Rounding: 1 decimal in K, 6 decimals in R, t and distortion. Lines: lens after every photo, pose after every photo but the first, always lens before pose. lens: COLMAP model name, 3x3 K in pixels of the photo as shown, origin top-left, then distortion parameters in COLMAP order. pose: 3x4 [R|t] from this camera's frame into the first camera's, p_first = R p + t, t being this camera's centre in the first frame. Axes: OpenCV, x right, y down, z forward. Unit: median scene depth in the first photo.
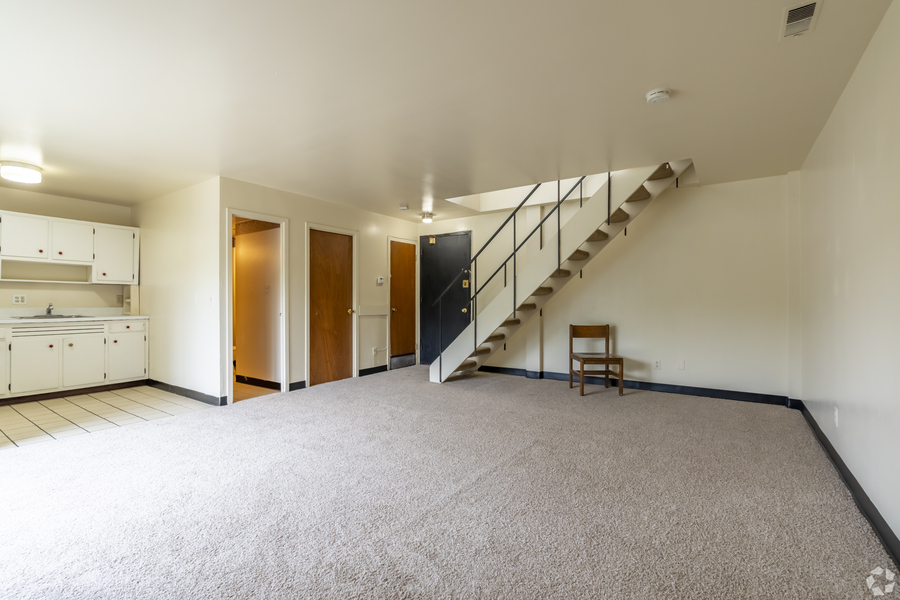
lens RADIAL K [[412.2, 0, 453.0], [0, 412.2, 301.0], [0, 0, 1]] dist [0.002637, 0.000334]
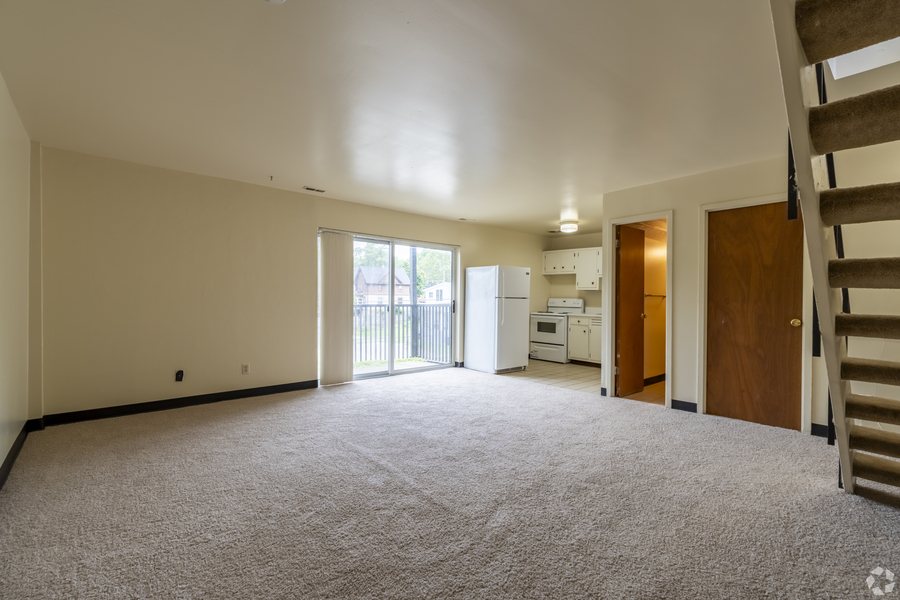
lens RADIAL K [[412.2, 0, 448.6], [0, 412.2, 301.8], [0, 0, 1]] dist [0.002637, 0.000334]
pose [[-0.258957, 0.000178, -0.965889, 0.555862], [-0.009270, 0.999953, 0.002670, -0.002937], [0.965844, 0.009645, -0.258943, 0.755983]]
